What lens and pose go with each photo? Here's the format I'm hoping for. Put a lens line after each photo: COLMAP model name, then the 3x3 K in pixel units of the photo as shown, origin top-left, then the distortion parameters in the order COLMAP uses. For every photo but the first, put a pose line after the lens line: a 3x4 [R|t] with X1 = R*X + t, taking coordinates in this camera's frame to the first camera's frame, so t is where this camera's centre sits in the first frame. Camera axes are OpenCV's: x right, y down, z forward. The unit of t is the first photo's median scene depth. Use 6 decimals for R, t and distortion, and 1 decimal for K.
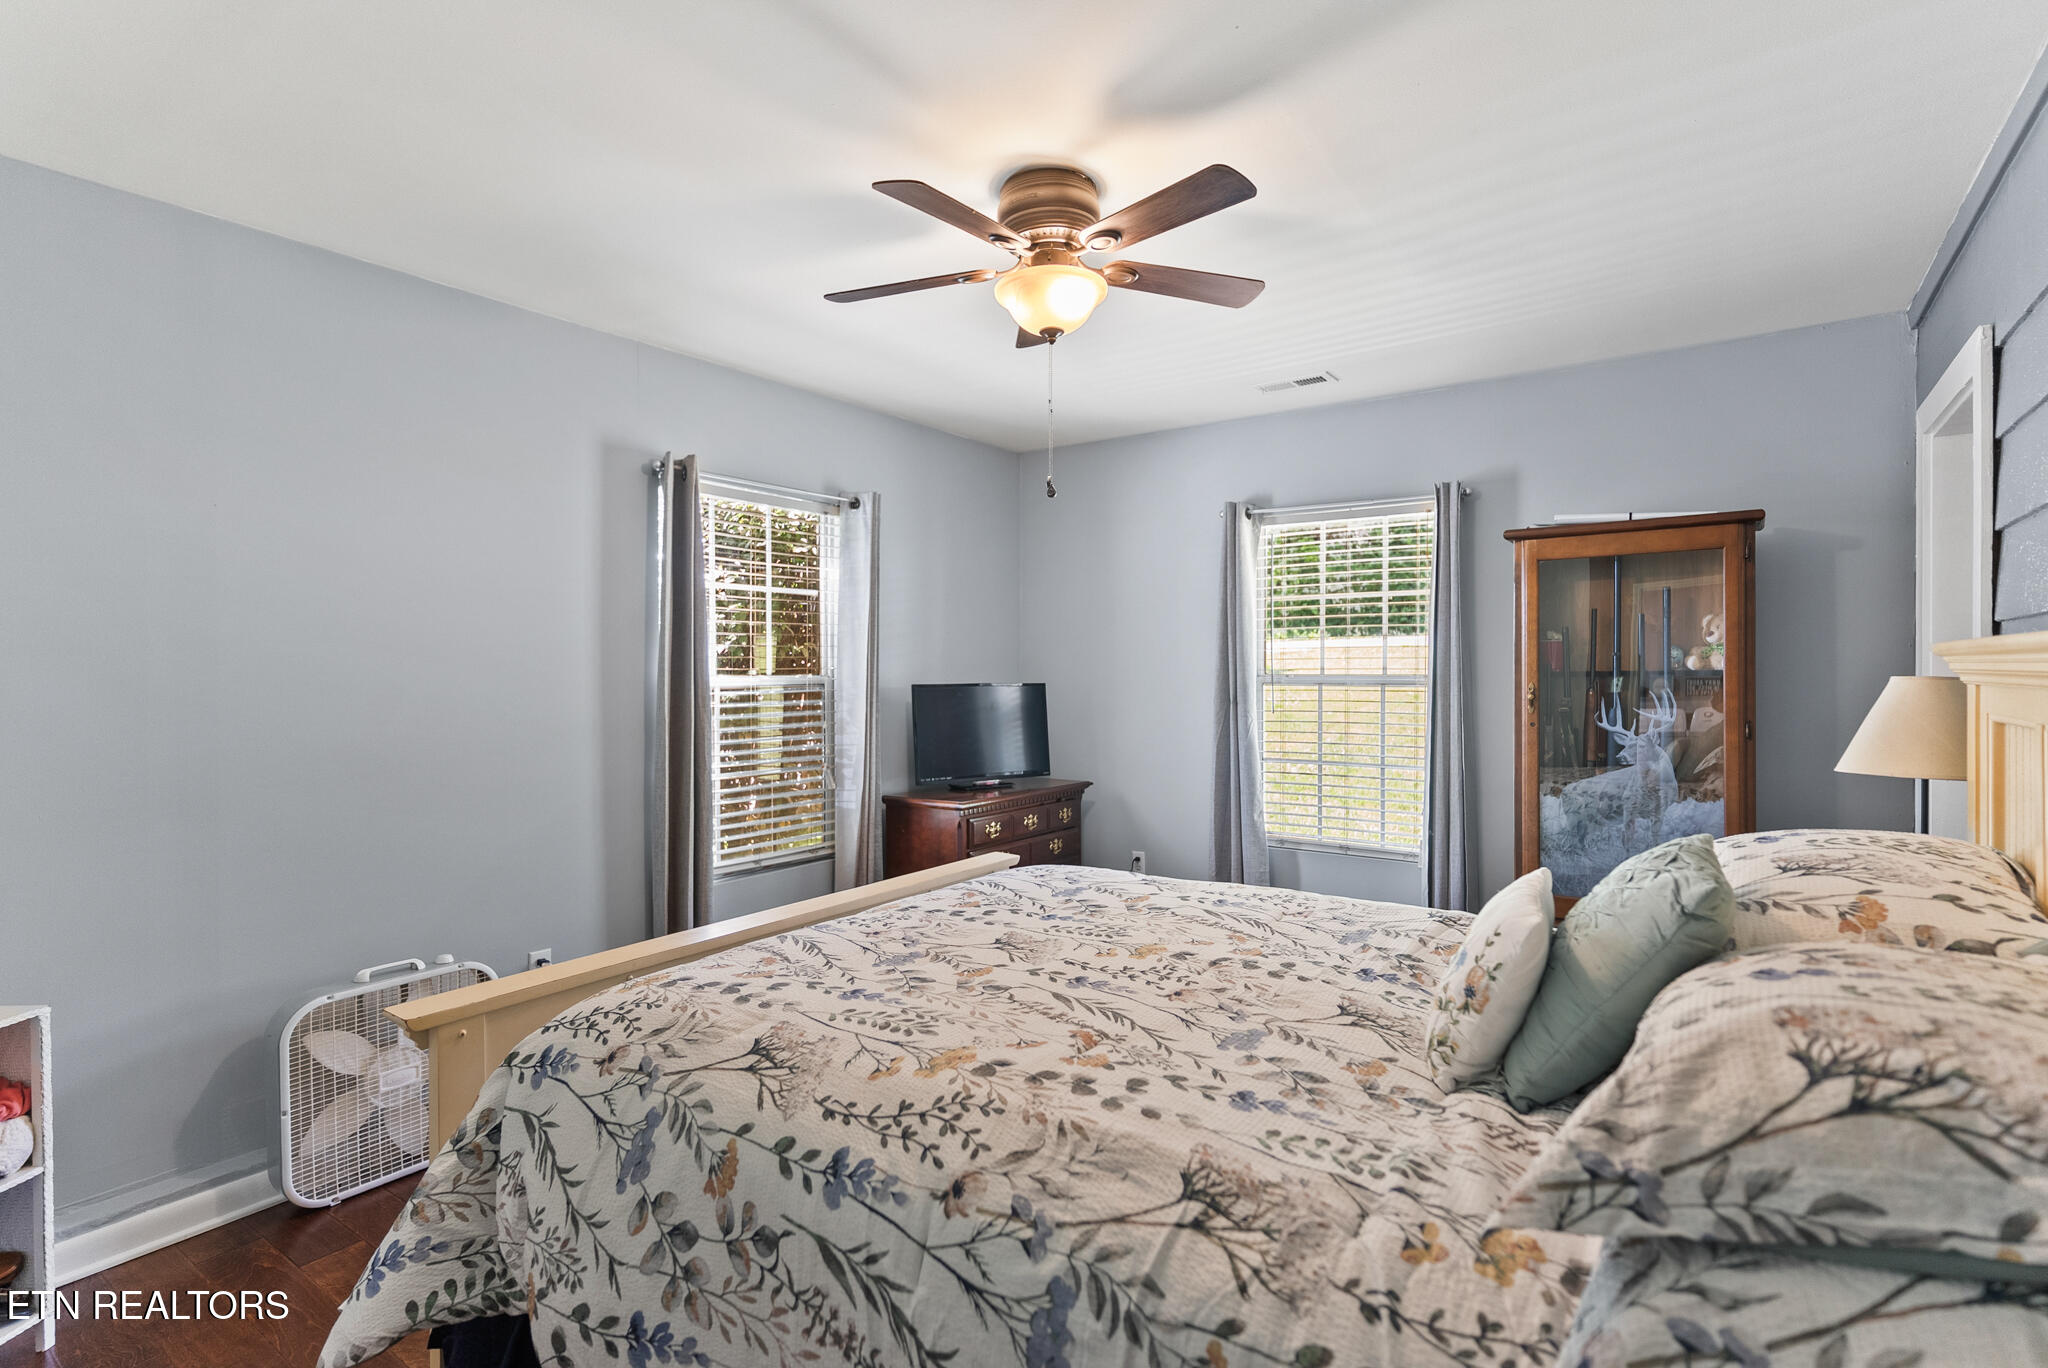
lens RADIAL K [[973.7, 0, 1024.0], [0, 973.7, 684.0], [0, 0, 1]] dist [0.004093, -0.001463]
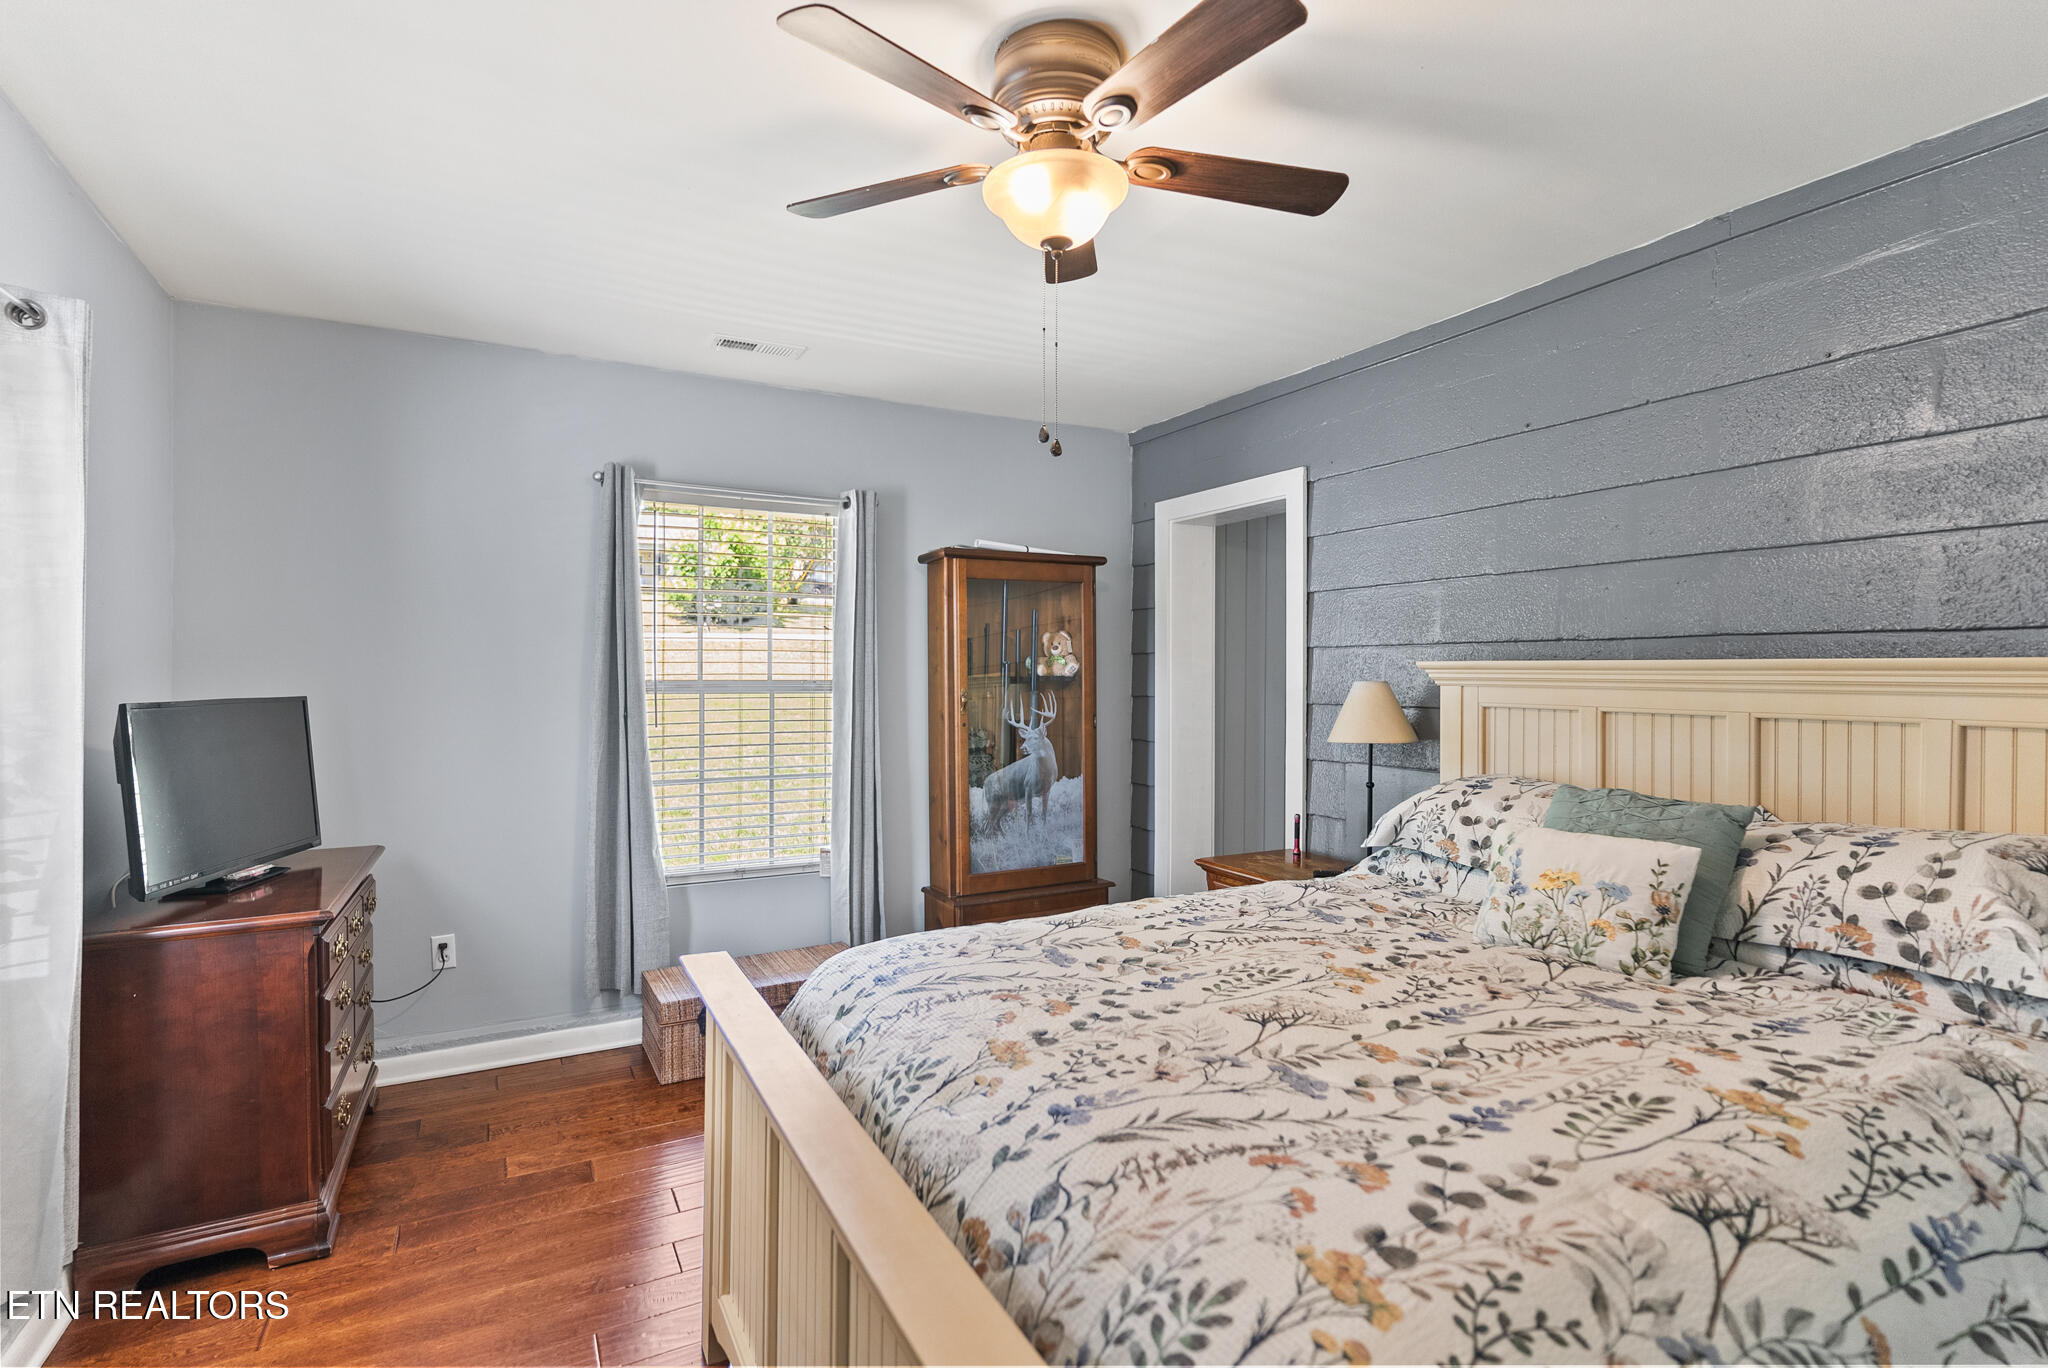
lens RADIAL K [[973.7, 0, 1024.0], [0, 973.7, 684.0], [0, 0, 1]] dist [0.004093, -0.001463]
pose [[0.449936, -0.007875, 0.893026, -0.931208], [0.010508, 0.999939, 0.003523, -0.016679], [-0.892999, 0.007799, 0.449991, 0.924093]]
